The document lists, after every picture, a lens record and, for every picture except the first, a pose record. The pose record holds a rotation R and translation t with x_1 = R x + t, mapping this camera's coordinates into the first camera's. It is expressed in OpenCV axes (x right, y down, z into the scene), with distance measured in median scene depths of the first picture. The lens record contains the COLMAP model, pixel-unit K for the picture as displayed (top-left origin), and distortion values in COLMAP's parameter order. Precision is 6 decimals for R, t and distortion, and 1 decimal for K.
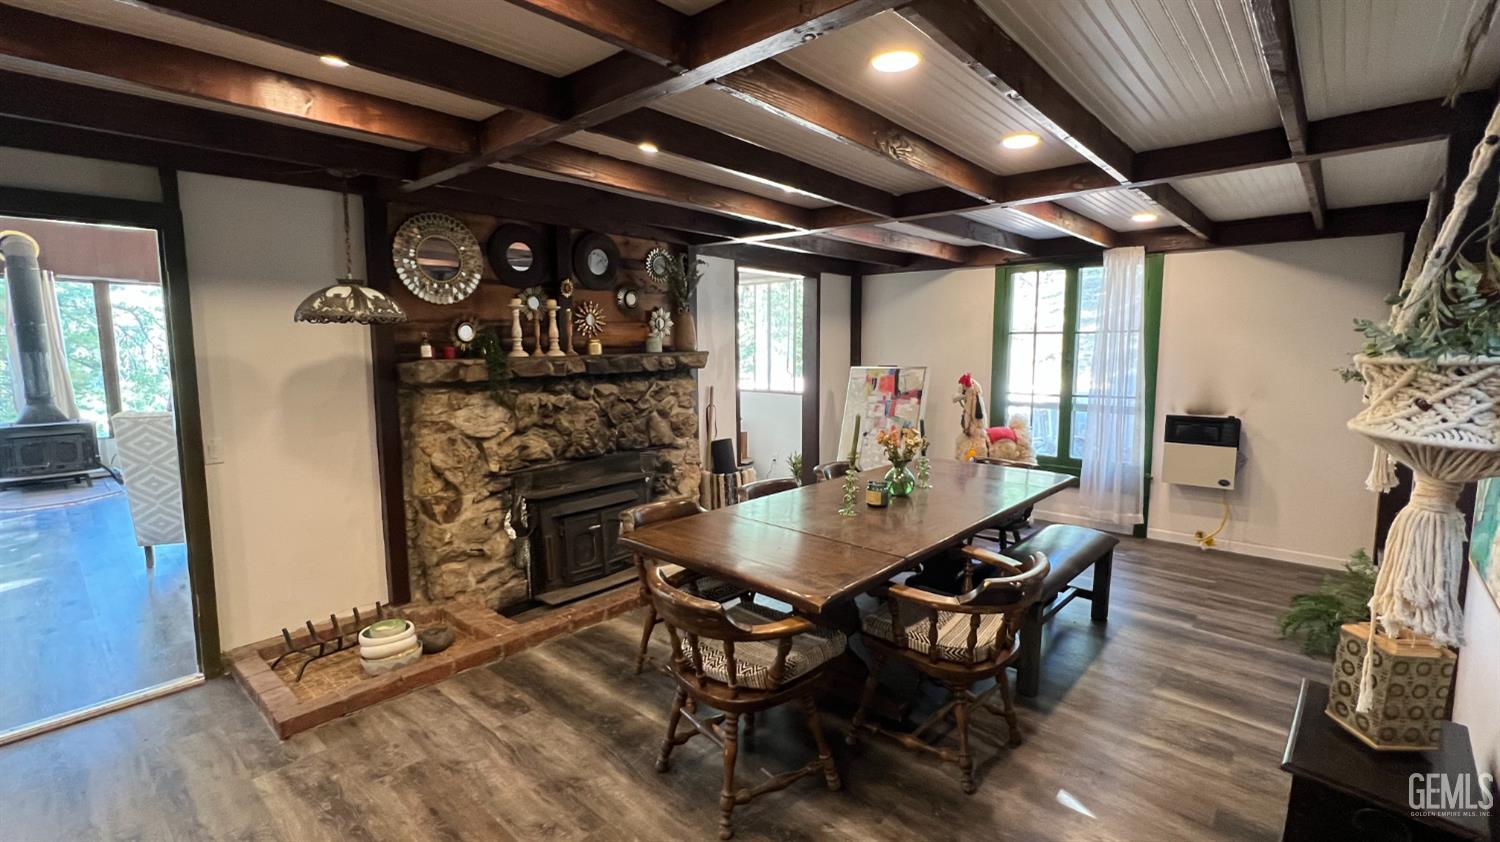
lens RADIAL K [[663.9, 0, 747.3], [0, 663.9, 418.7], [0, 0, 1]] dist [-0.002987, 0.000747]
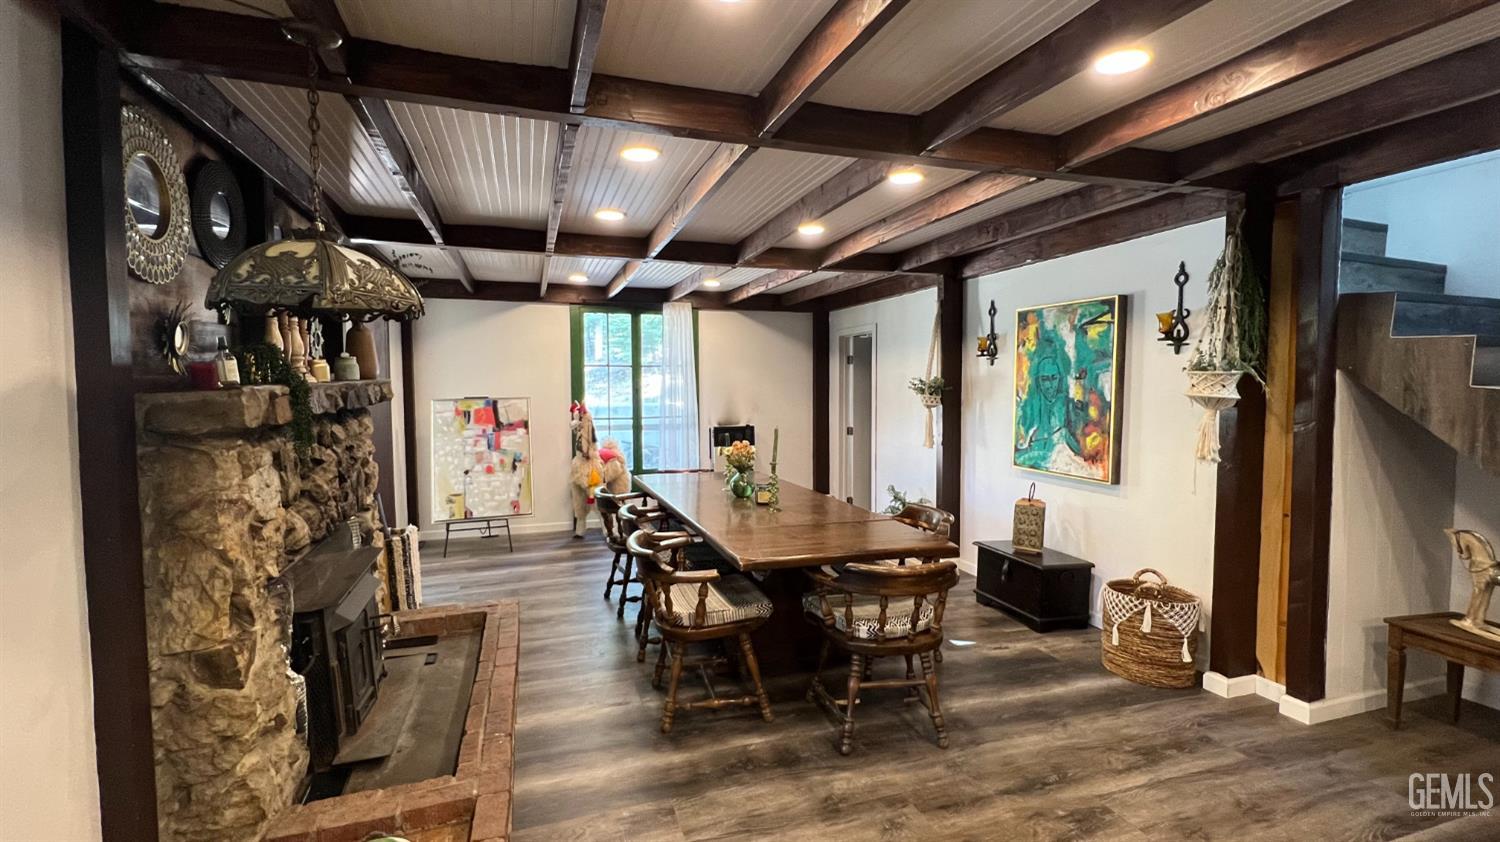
lens RADIAL K [[662.1, 0, 749.3], [0, 662.1, 417.1], [0, 0, 1]] dist [-0.001193, 0.000048]
pose [[0.492739, -0.045028, 0.869011, -0.593684], [0.096587, 0.995319, -0.003193, -0.016624], [-0.864800, 0.085508, 0.494782, 0.291543]]
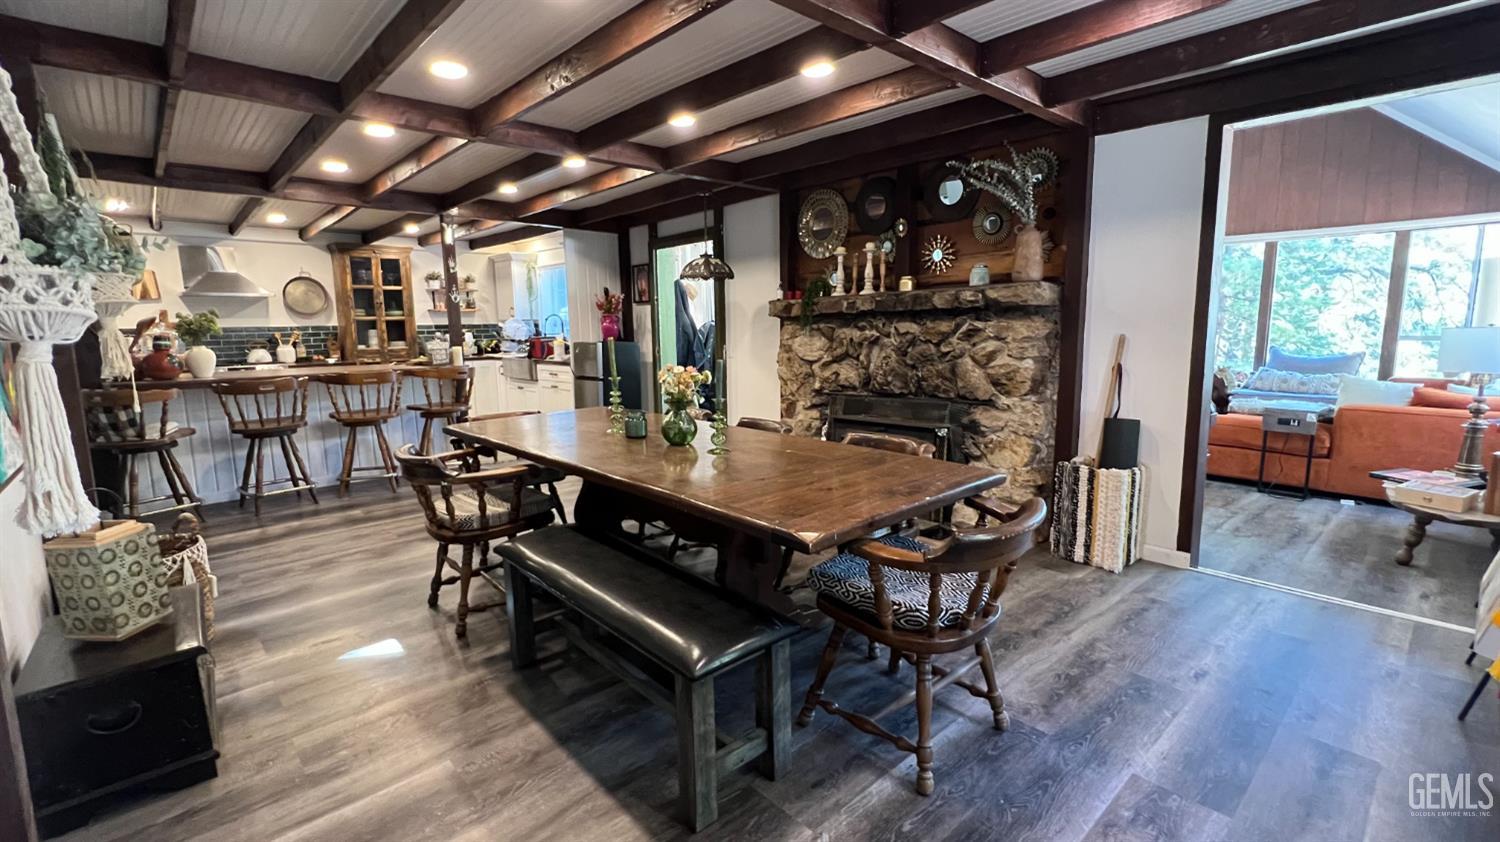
lens RADIAL K [[663.9, 0, 747.3], [0, 663.9, 418.7], [0, 0, 1]] dist [-0.002987, 0.000747]
pose [[-0.100836, 0.141827, -0.984742, 0.783281], [-0.097595, 0.983603, 0.151656, -0.038108], [0.990105, 0.111398, -0.085341, 0.866370]]
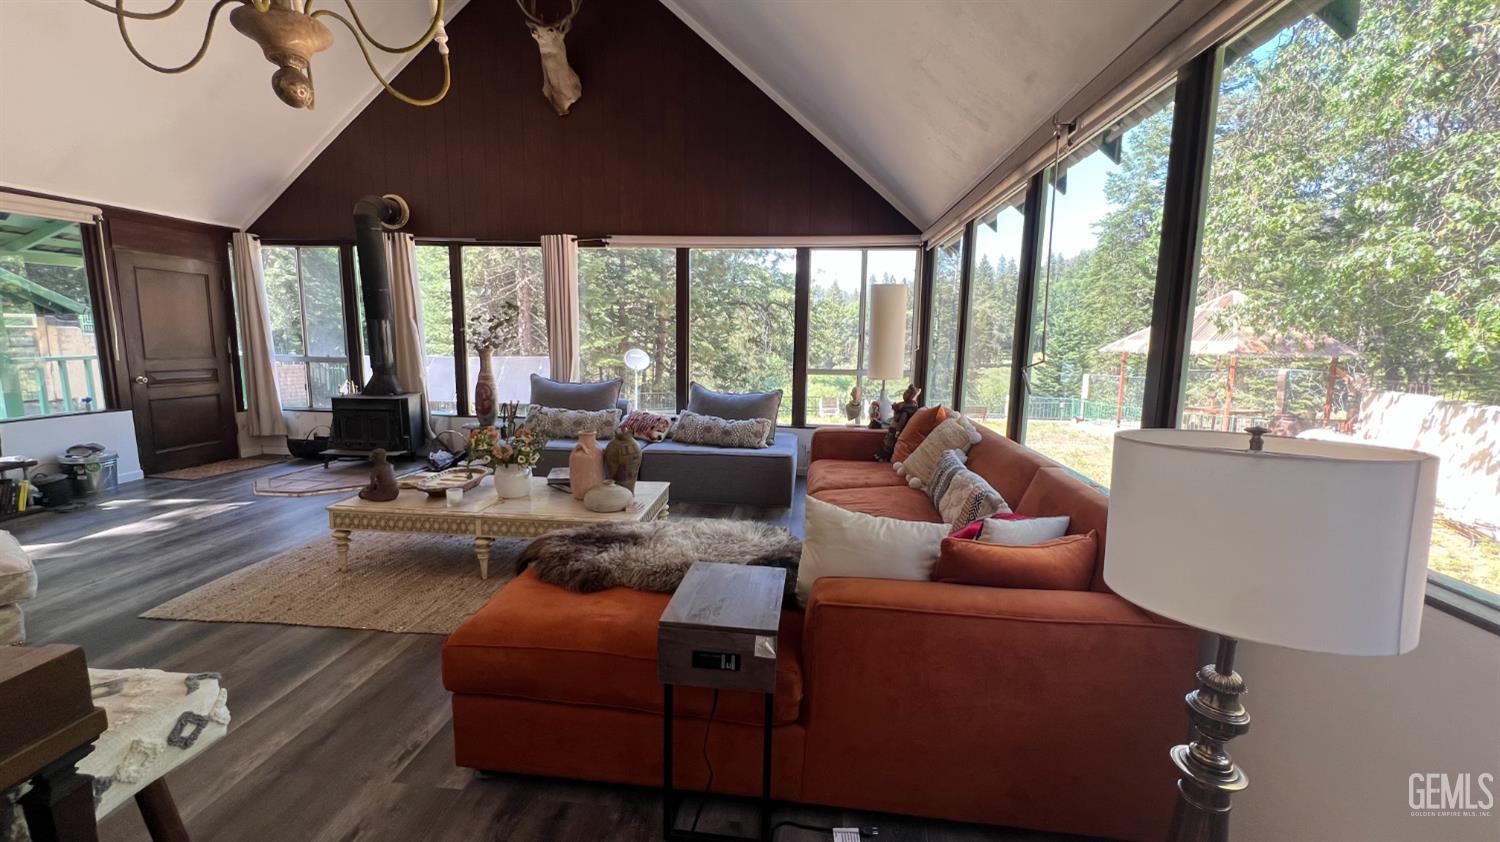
lens RADIAL K [[598.7, 0, 748.0], [0, 598.7, 418.1], [0, 0, 1]] dist [-0.002410, 0.000508]
pose [[0.597345, 0.115890, -0.793567, -0.120816], [-0.104734, 0.992303, 0.066076, -0.120035], [0.795116, 0.043644, 0.604885, 1.461848]]
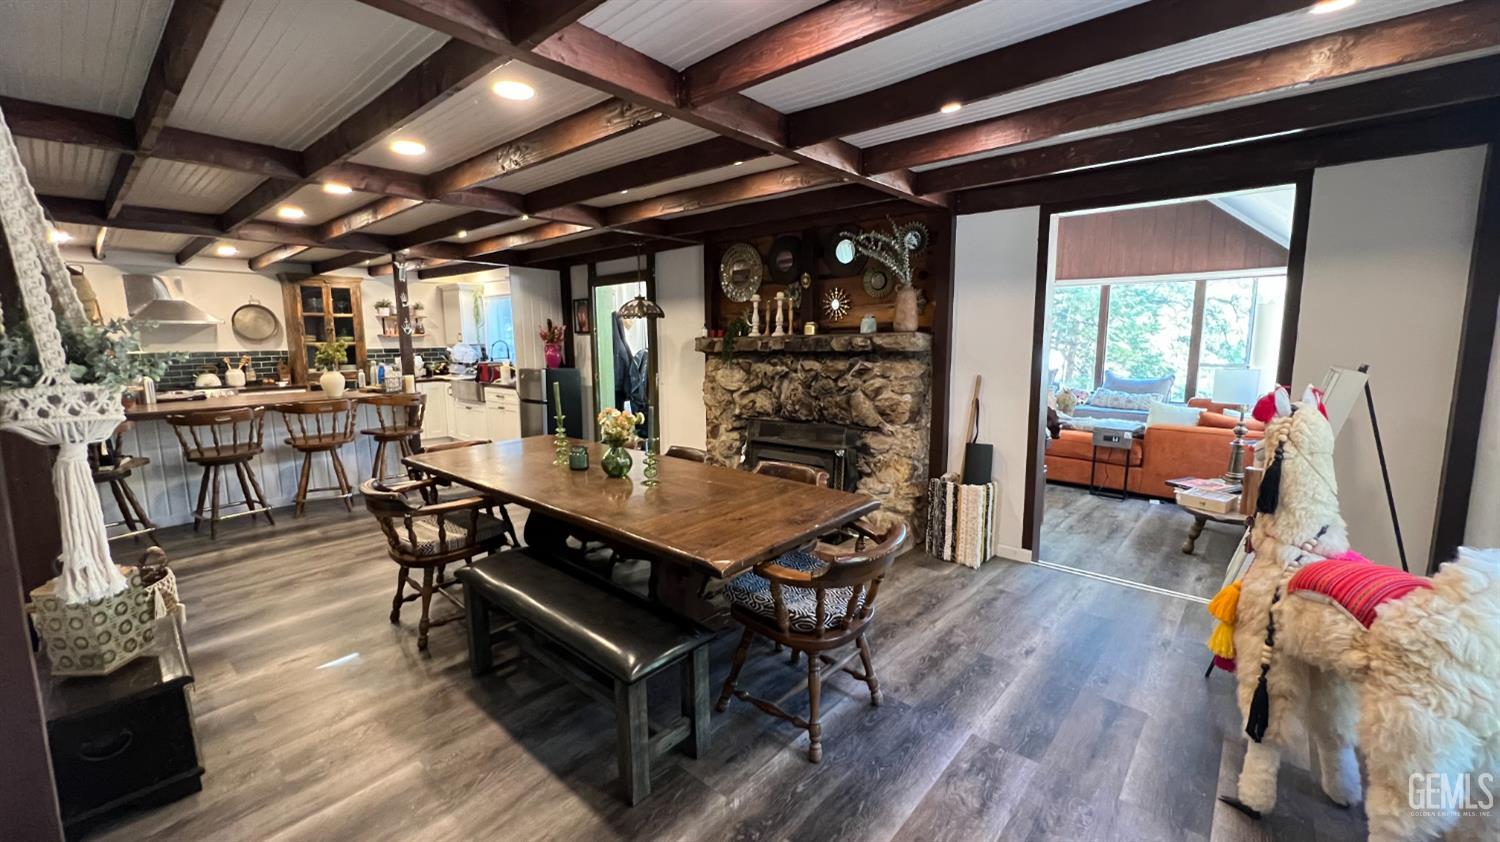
lens RADIAL K [[598.7, 0, 748.0], [0, 598.7, 418.1], [0, 0, 1]] dist [-0.002410, 0.000508]
pose [[0.012317, 0.134825, -0.990793, 0.829685], [-0.106349, 0.985424, 0.132773, -0.080405], [0.994253, 0.103735, 0.026476, 0.872791]]
